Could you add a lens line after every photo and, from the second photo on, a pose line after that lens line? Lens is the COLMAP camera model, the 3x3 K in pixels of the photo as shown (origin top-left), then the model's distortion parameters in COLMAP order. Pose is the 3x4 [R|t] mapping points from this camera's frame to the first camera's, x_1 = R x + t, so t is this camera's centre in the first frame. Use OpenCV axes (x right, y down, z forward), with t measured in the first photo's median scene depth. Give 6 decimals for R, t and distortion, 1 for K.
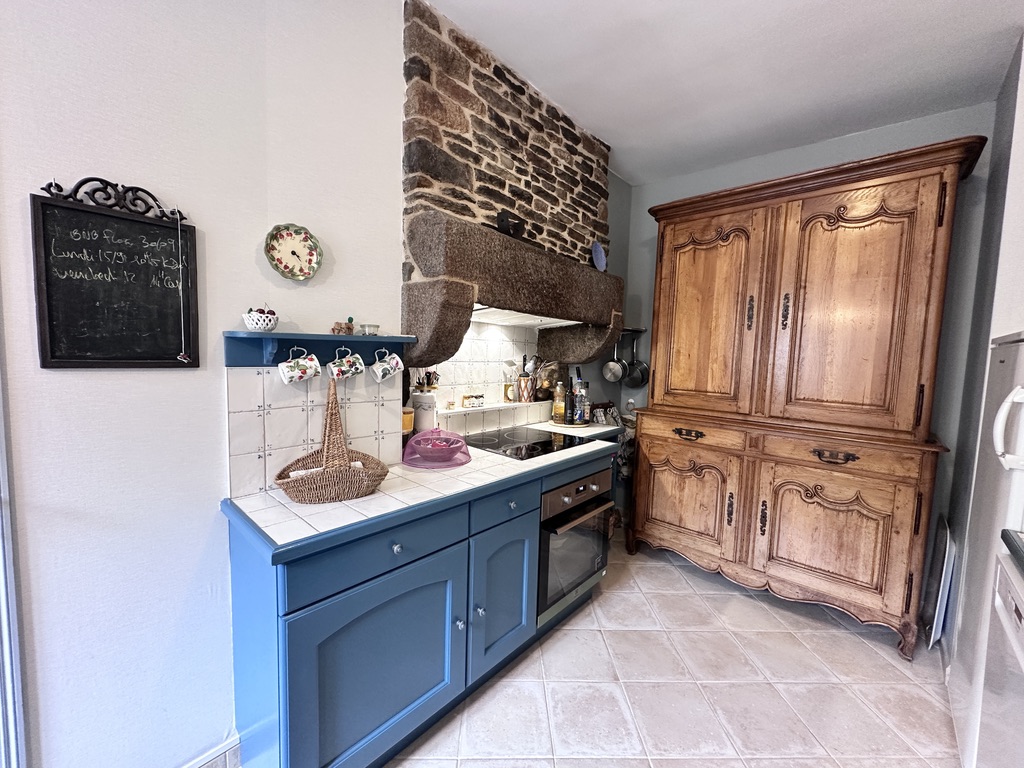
lens RADIAL K [[407.5, 0, 511.5], [0, 407.5, 383.9], [0, 0, 1]] dist [-0.004069, 0.000727]
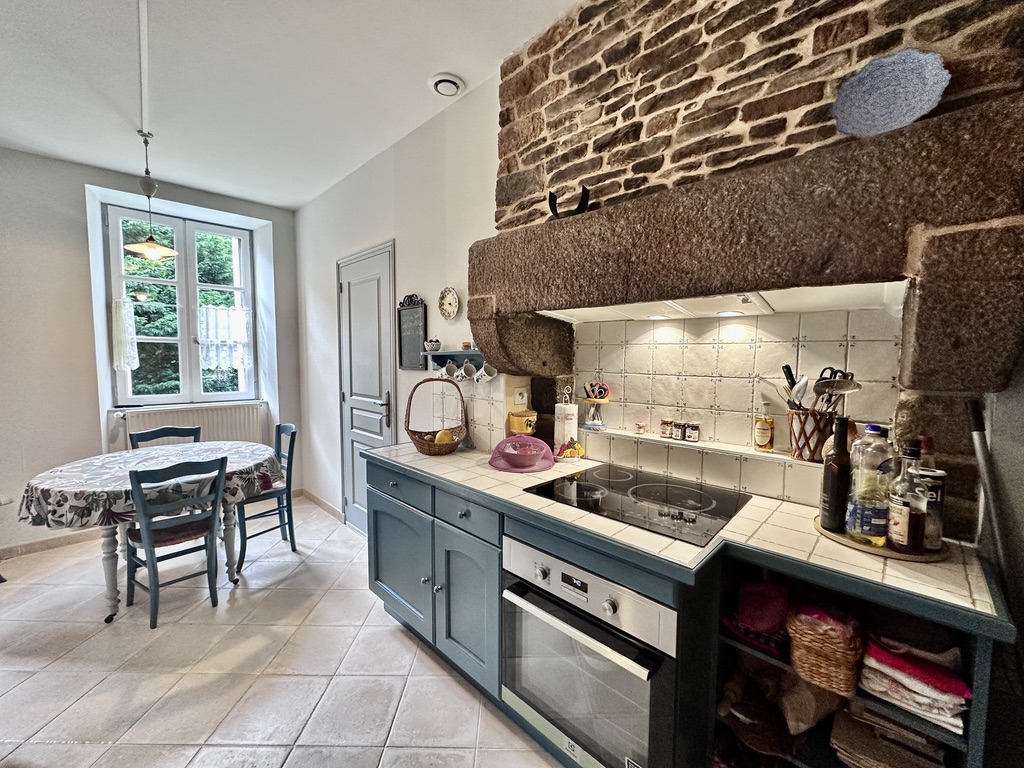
lens RADIAL K [[407.5, 0, 511.5], [0, 407.5, 382.9], [0, 0, 1]] dist [-0.004069, 0.000727]
pose [[-0.040564, 0.036312, -0.998517, 0.750070], [-0.080246, 0.995993, 0.039480, -0.054152], [0.995949, 0.081728, -0.037488, 0.876763]]
